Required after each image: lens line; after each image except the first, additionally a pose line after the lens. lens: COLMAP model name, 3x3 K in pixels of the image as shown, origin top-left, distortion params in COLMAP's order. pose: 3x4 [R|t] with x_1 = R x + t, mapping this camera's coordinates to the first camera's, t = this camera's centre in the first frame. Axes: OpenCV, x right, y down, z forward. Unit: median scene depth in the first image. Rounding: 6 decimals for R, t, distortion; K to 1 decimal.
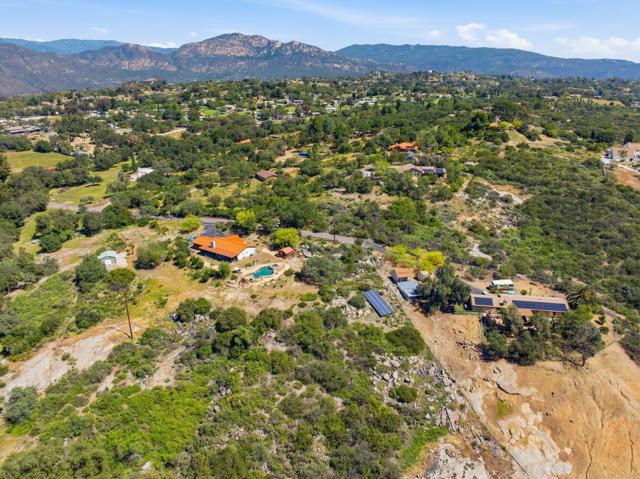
lens RADIAL K [[449.7, 0, 320.0], [0, 449.7, 239.5], [0, 0, 1]] dist [-0.048613, 0.018112]
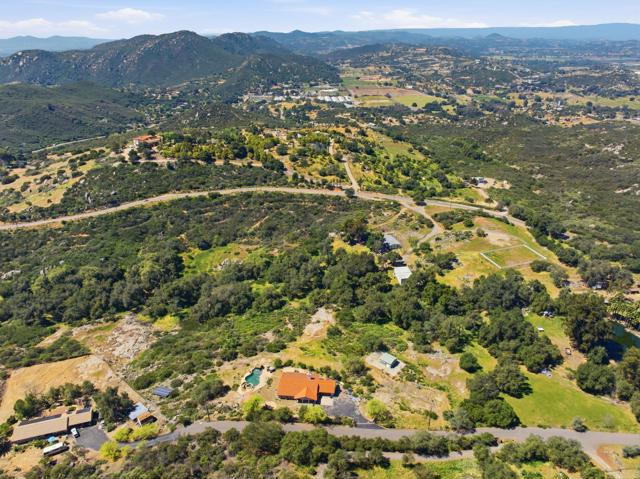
lens RADIAL K [[449.7, 0, 320.0], [0, 449.7, 239.5], [0, 0, 1]] dist [-0.048613, 0.018112]
pose [[-0.882610, 0.210718, -0.420234, 0.165193], [-0.154117, 0.714816, 0.682119, -1.134925], [0.444125, 0.666811, -0.598428, 1.591982]]
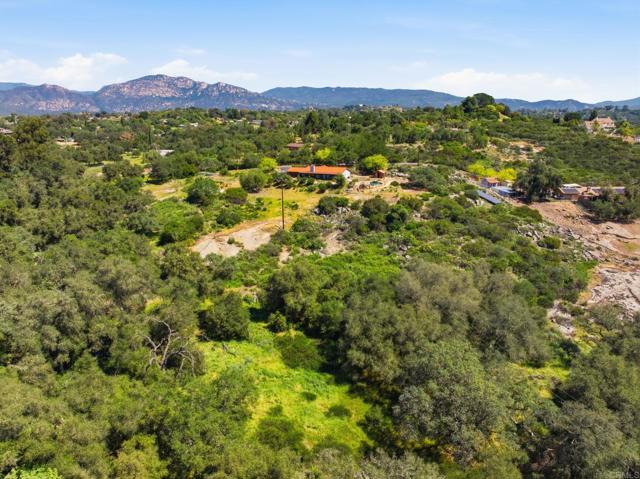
lens RADIAL K [[449.7, 0, 320.0], [0, 449.7, 239.5], [0, 0, 1]] dist [-0.048613, 0.018112]
pose [[0.985999, -0.050024, 0.159071, -0.430323], [0.063827, 0.994513, -0.082880, 0.288040], [-0.154052, 0.091872, 0.983782, -0.036421]]
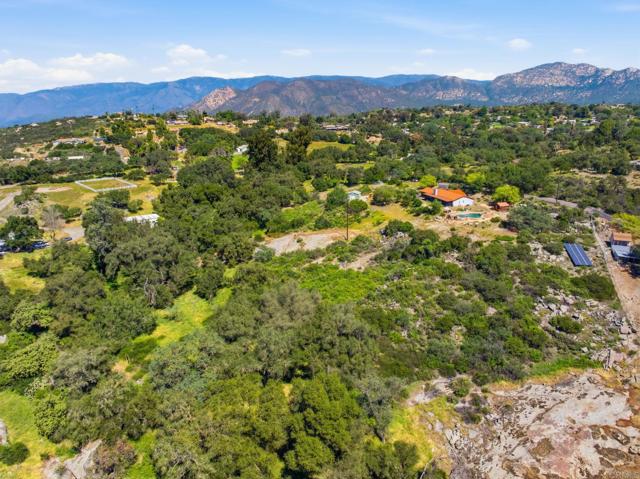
lens RADIAL K [[449.7, 0, 320.0], [0, 449.7, 239.5], [0, 0, 1]] dist [-0.048613, 0.018112]
pose [[0.800622, 0.165339, -0.575906, 0.206847], [-0.203226, 0.979131, -0.001422, 0.202027], [0.563652, 0.118178, 0.817515, -0.063692]]
